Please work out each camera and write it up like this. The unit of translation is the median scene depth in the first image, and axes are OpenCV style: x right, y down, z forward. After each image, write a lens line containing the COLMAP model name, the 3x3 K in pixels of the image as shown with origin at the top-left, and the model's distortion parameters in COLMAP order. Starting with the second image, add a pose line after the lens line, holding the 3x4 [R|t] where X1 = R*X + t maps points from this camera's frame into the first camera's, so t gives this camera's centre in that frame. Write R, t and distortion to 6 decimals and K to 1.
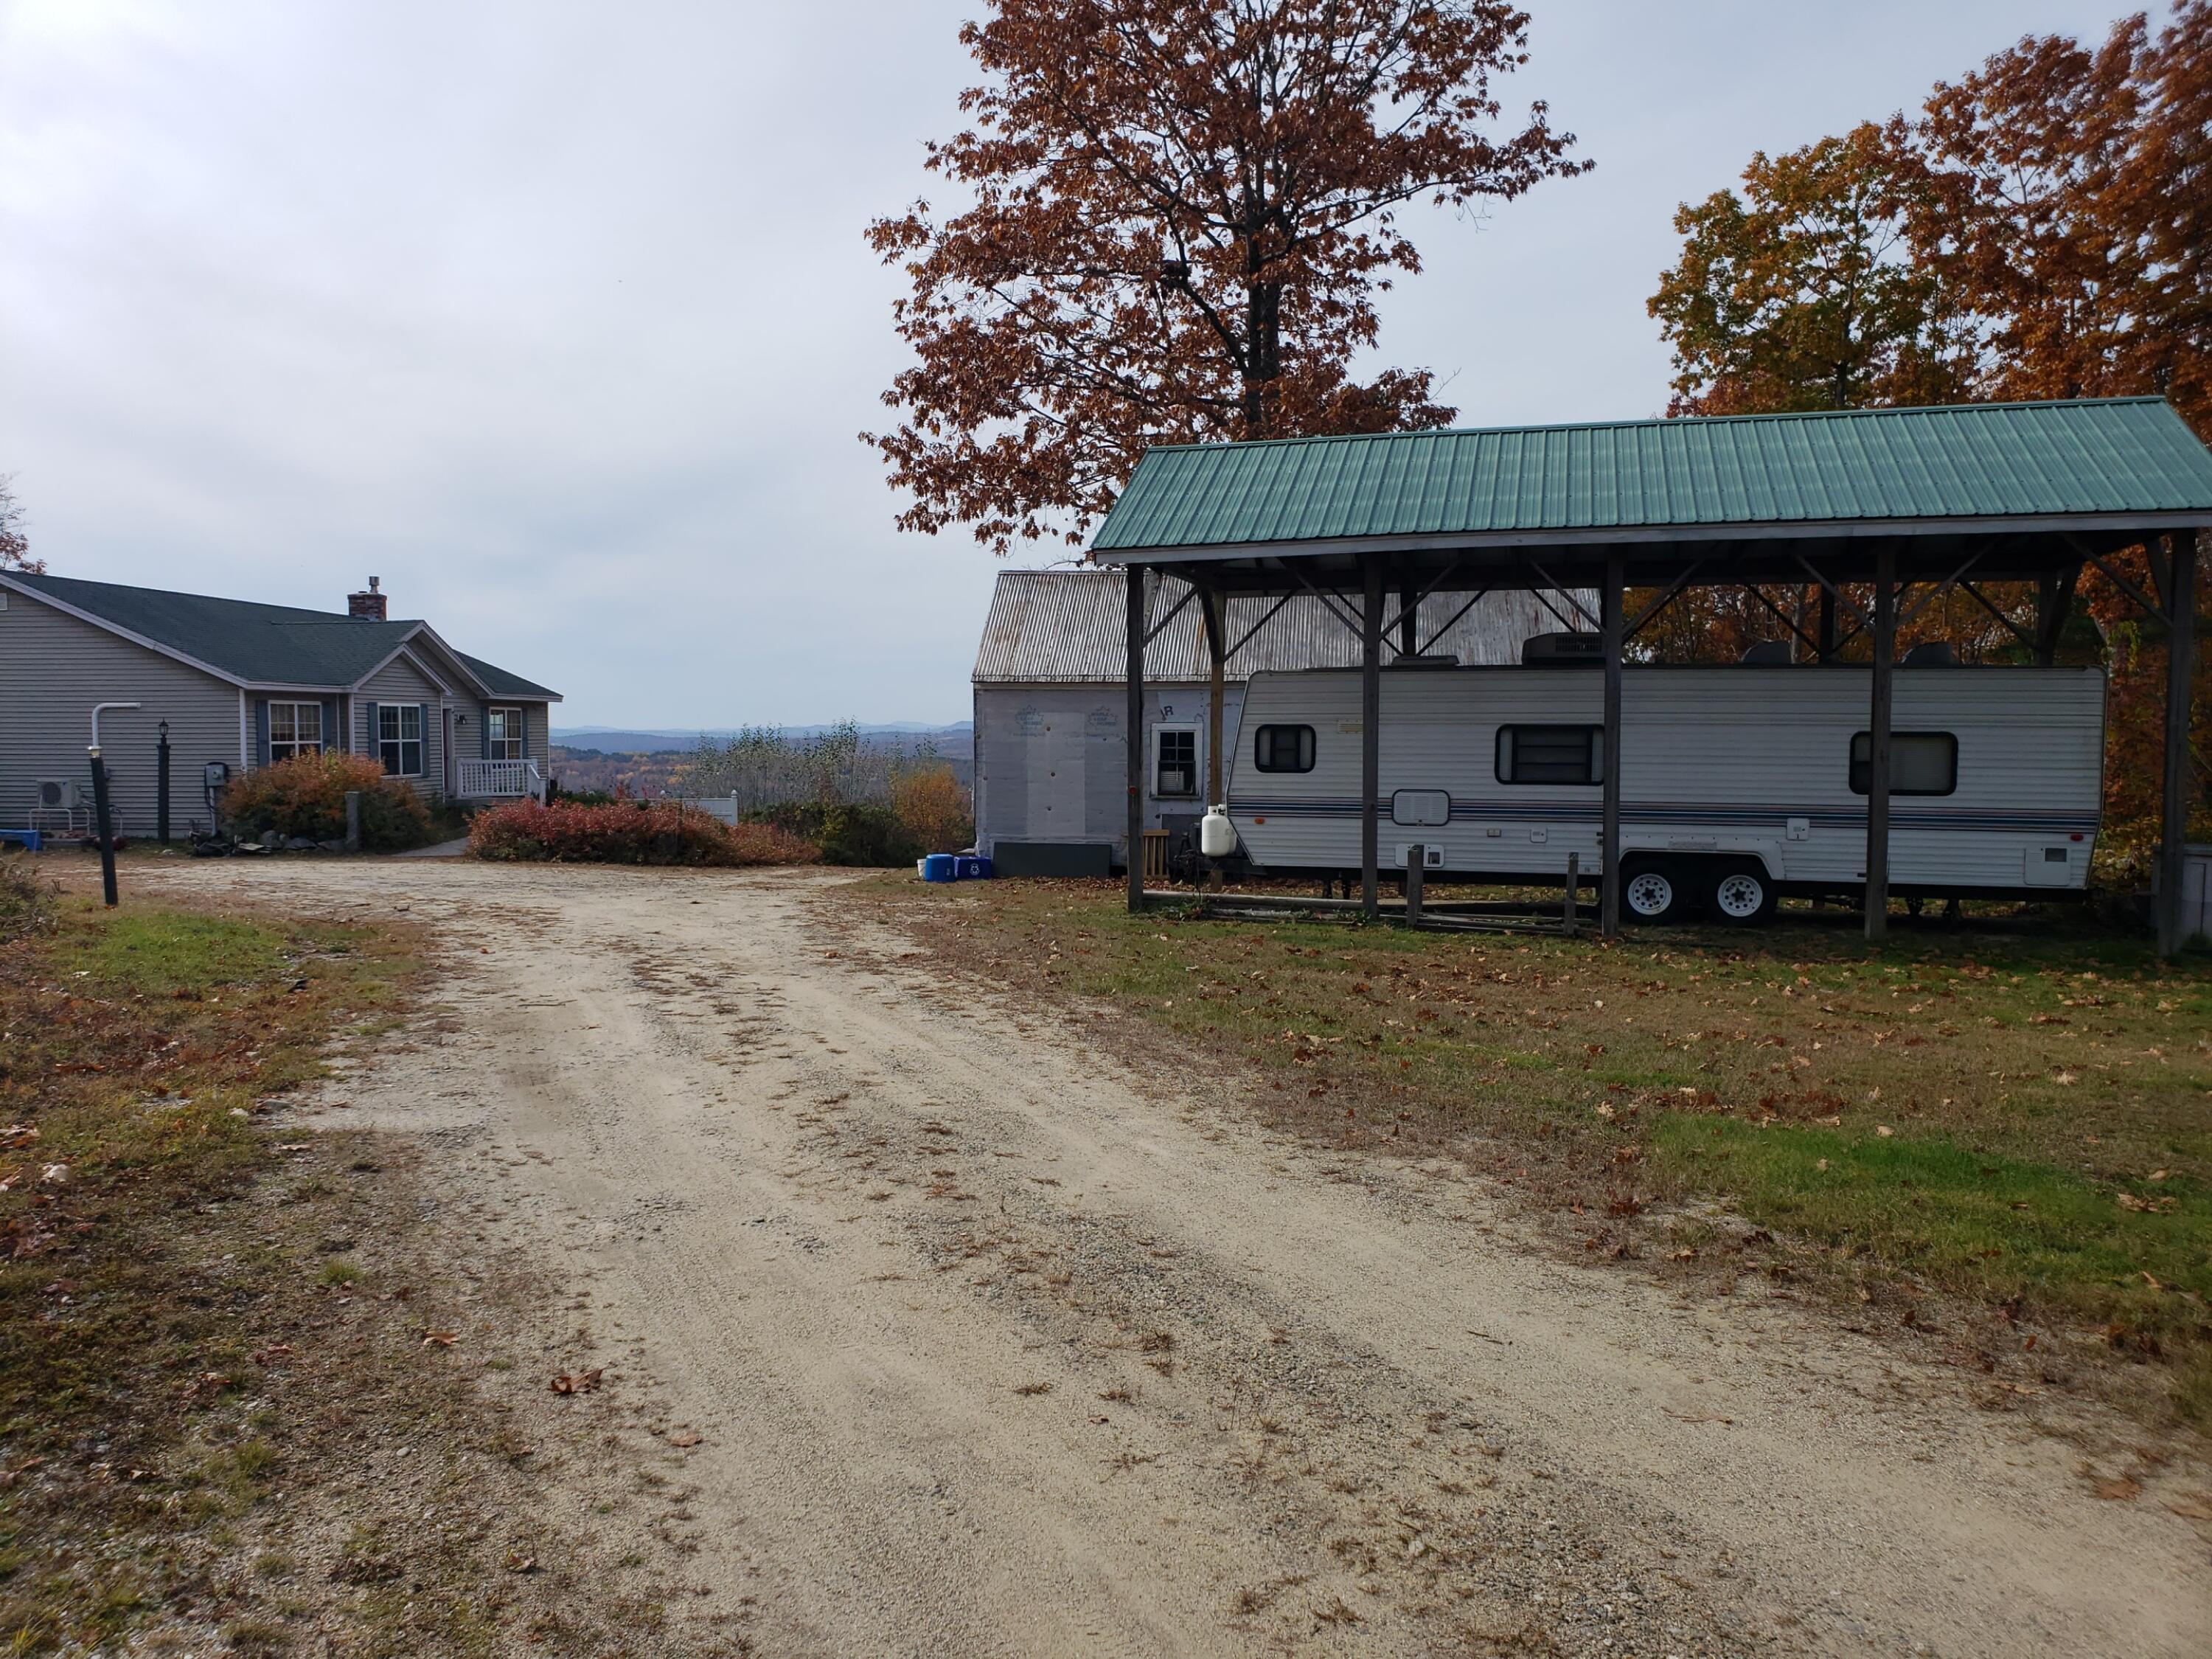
lens RADIAL K [[1717.4, 0, 1105.8], [0, 1717.4, 828.2], [0, 0, 1]] dist [0.041184, -0.000912]
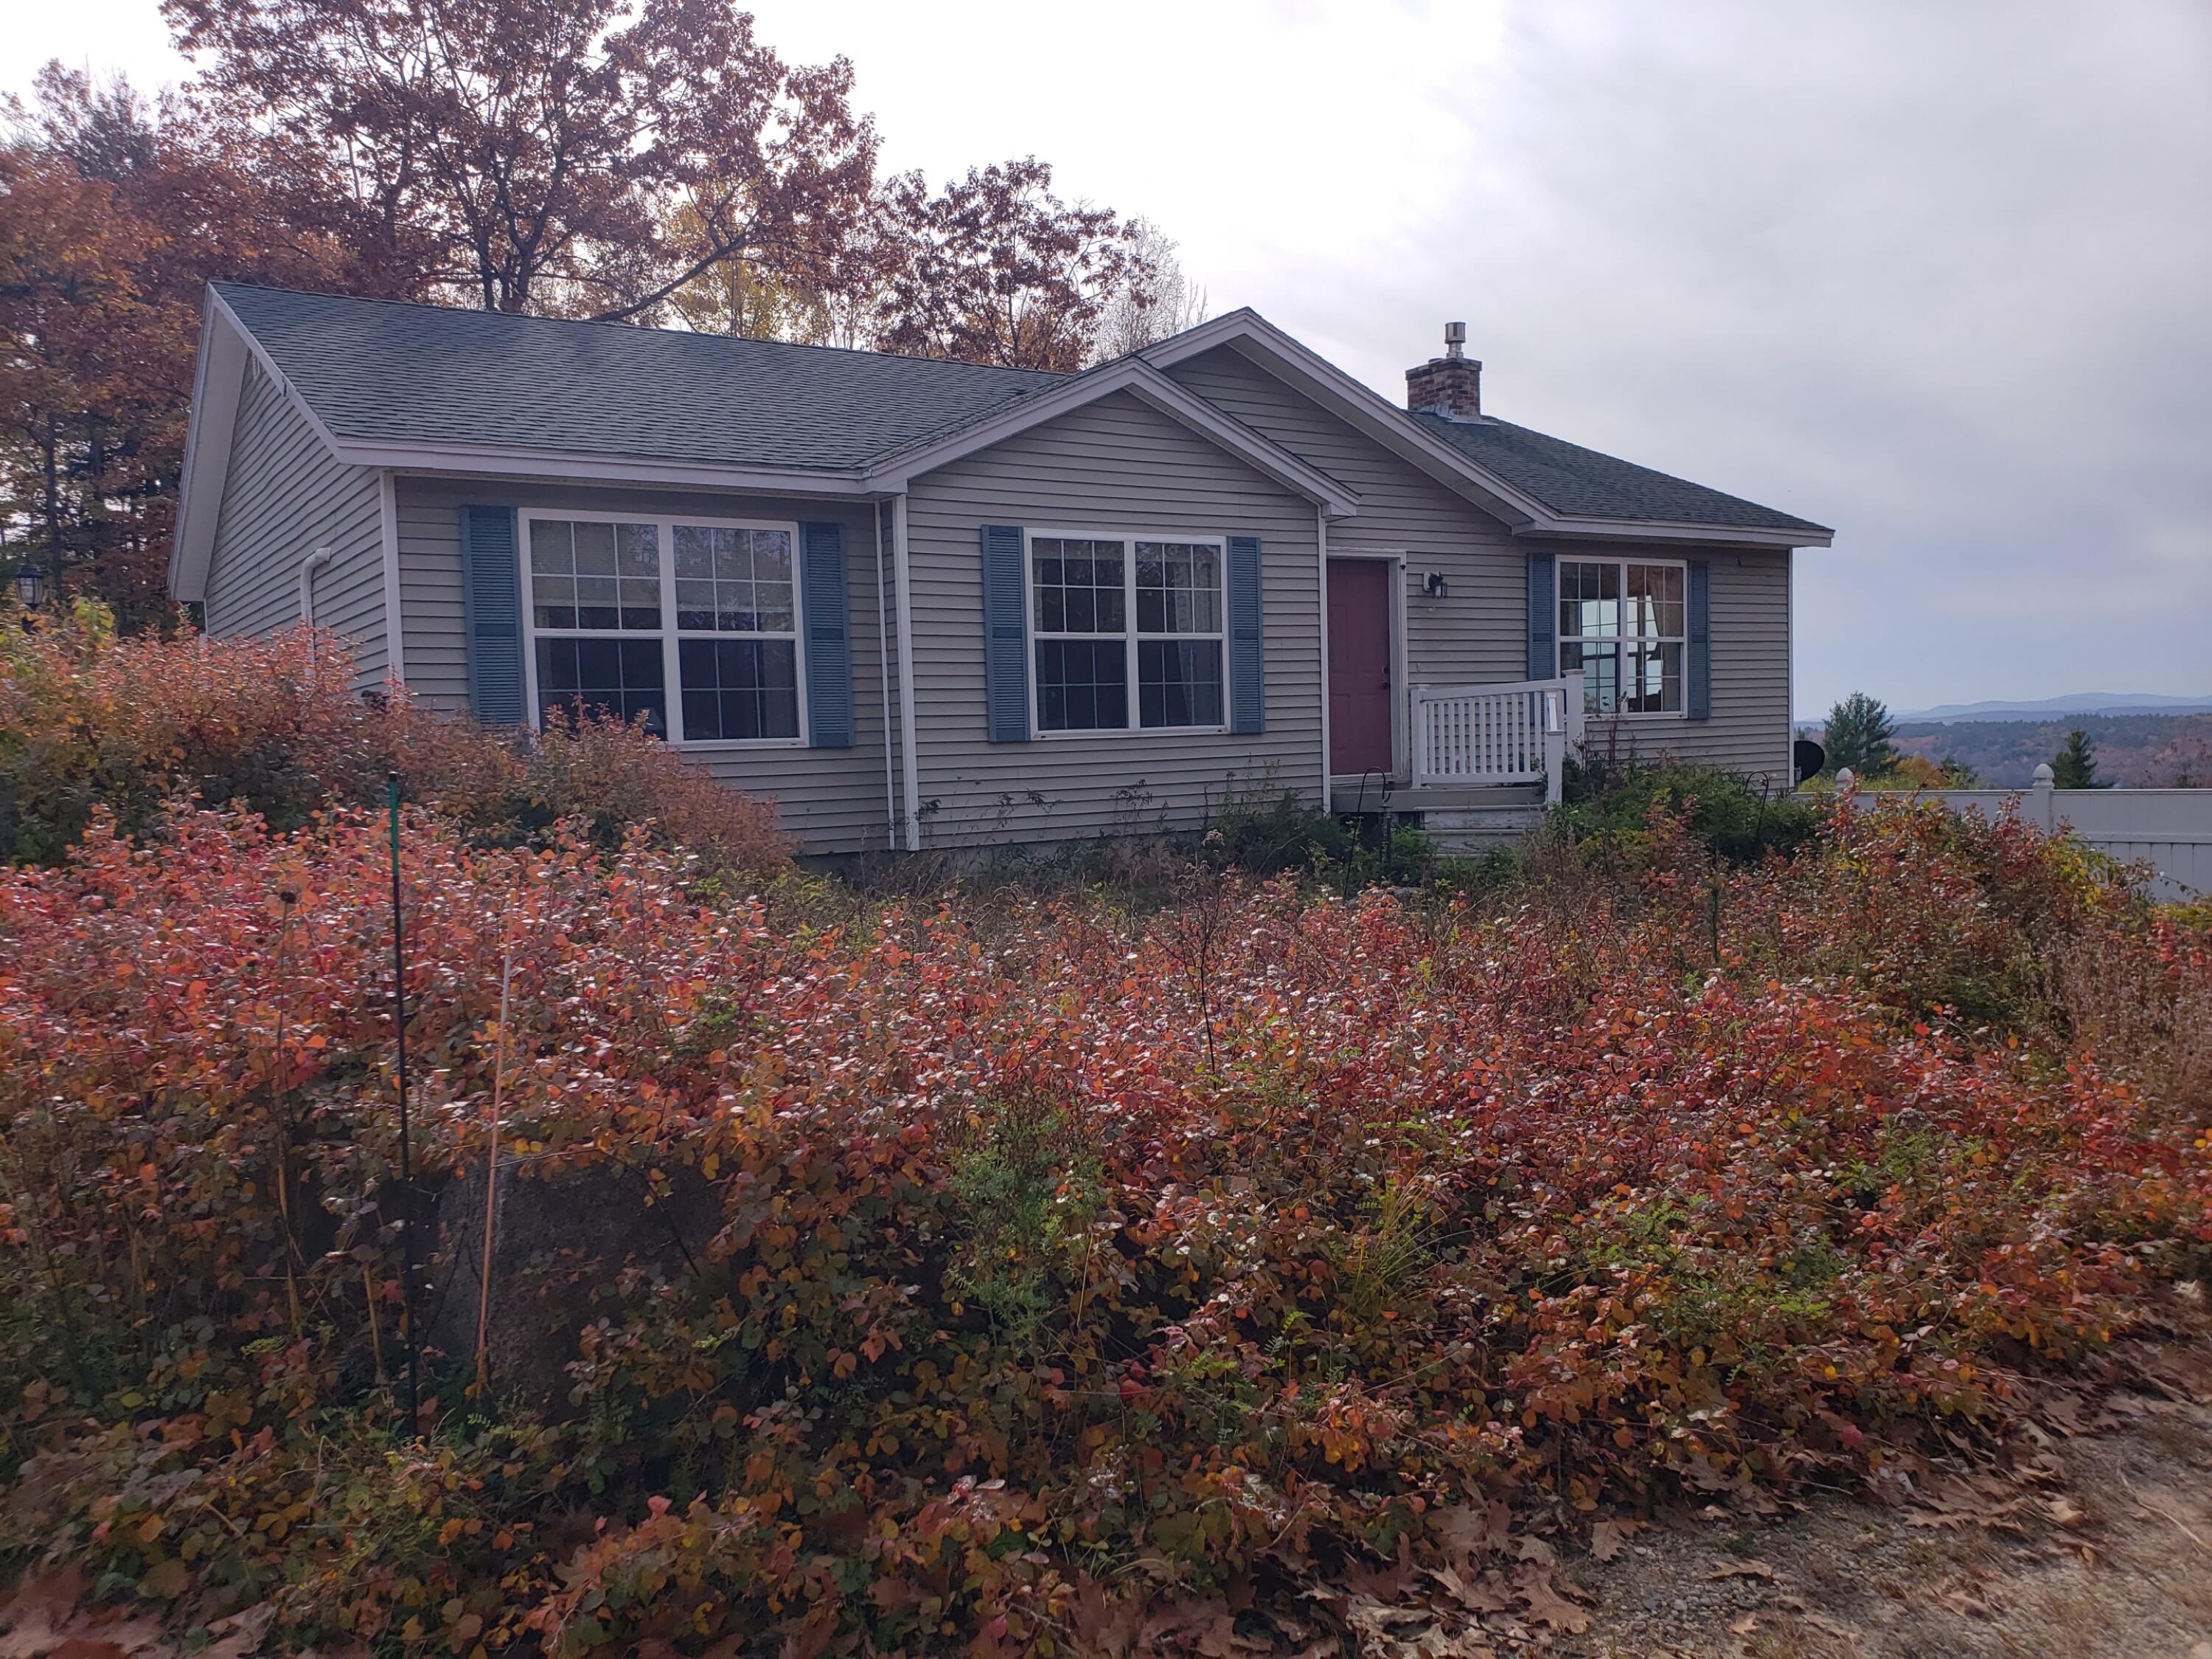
lens RADIAL K [[1717.4, 0, 1105.7], [0, 1717.4, 831.6], [0, 0, 1]] dist [0.041184, -0.000912]
pose [[0.606249, 0.024650, -0.794893, -0.097748], [-0.012558, 0.999692, 0.021424, -0.013557], [0.795175, -0.003006, 0.606372, 0.633717]]
